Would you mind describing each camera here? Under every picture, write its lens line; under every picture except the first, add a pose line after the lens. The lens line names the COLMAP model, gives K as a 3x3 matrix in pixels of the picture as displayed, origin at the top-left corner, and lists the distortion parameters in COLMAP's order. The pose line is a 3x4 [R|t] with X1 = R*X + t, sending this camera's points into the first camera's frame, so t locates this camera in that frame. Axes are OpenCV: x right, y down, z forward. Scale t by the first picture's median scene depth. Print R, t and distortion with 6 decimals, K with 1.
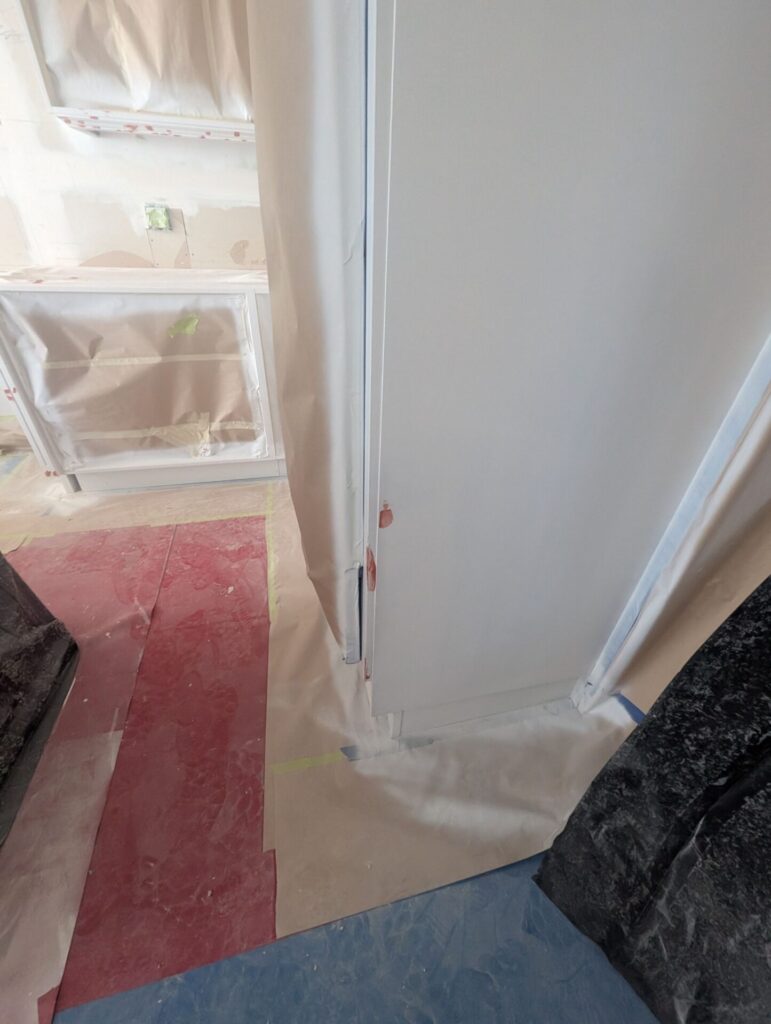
lens RADIAL K [[418.0, 0, 388.2], [0, 418.0, 512.8], [0, 0, 1]] dist [-0.010844, -0.000016]
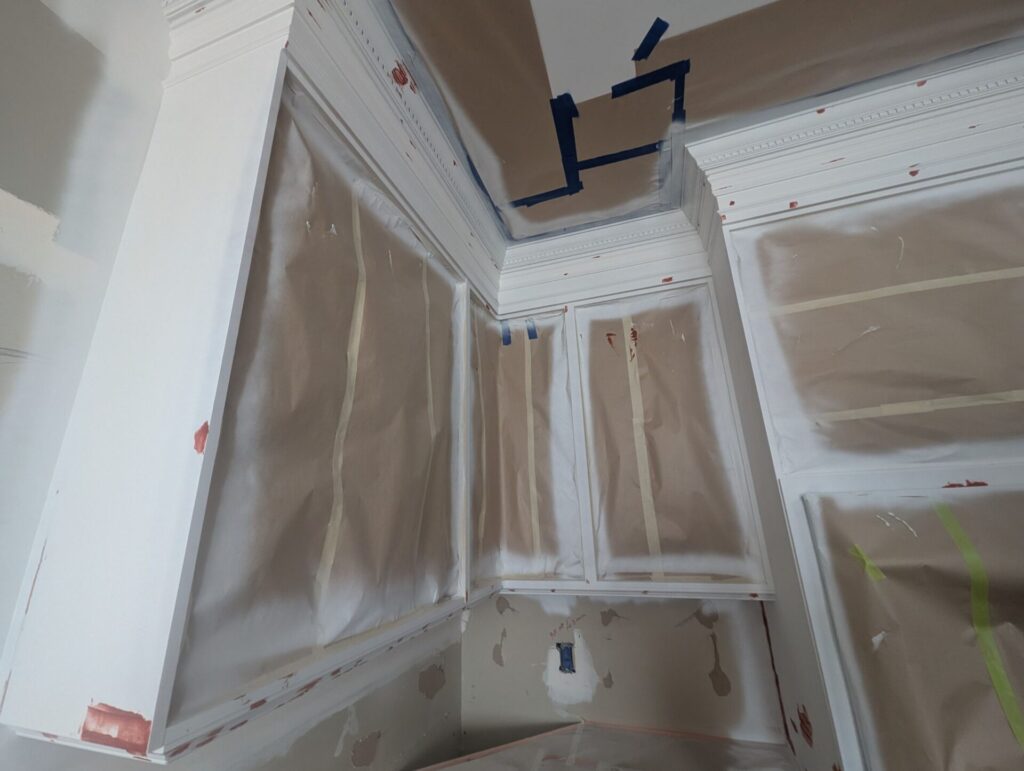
lens RADIAL K [[418.0, 0, 514.5], [0, 418.0, 385.2], [0, 0, 1]] dist [-0.010844, -0.000016]
pose [[0.534711, 0.205734, 0.819608, -0.912202], [0.528902, 0.674961, -0.514481, -0.796919], [-0.659050, 0.708591, 0.252096, 0.516841]]
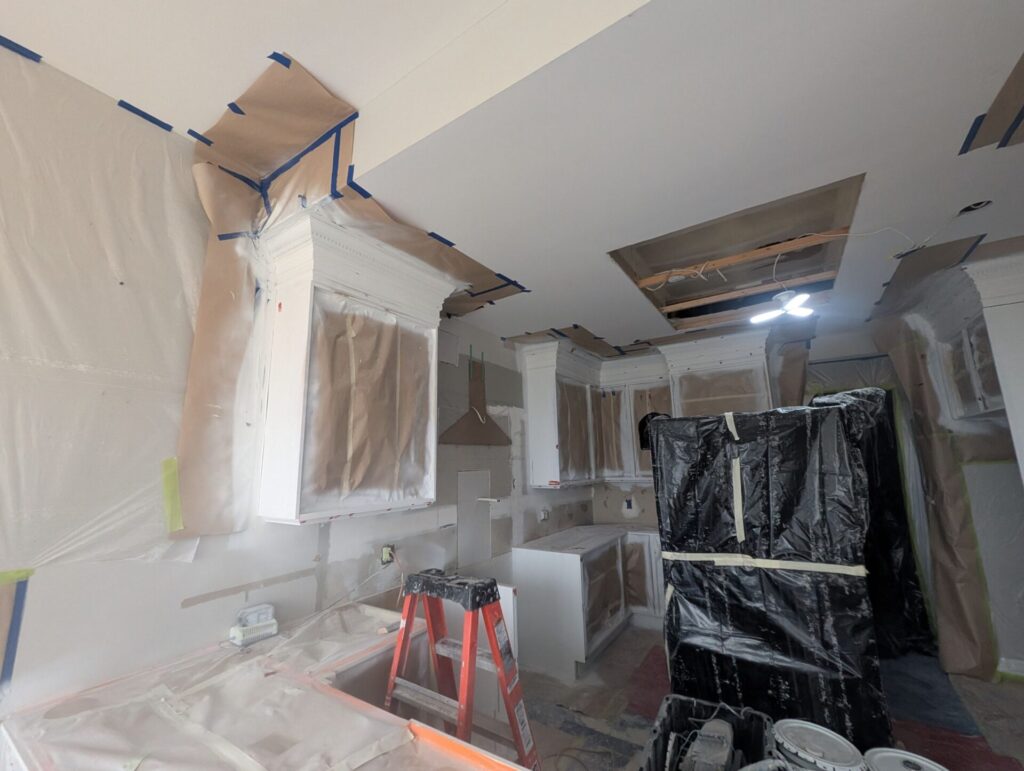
lens RADIAL K [[418.0, 0, 515.6], [0, 418.0, 389.7], [0, 0, 1]] dist [-0.010844, -0.000016]
pose [[0.732360, 0.062151, 0.678075, -2.651943], [0.433506, 0.725376, -0.534698, -0.114666], [-0.525091, 0.685541, 0.504293, -0.546002]]
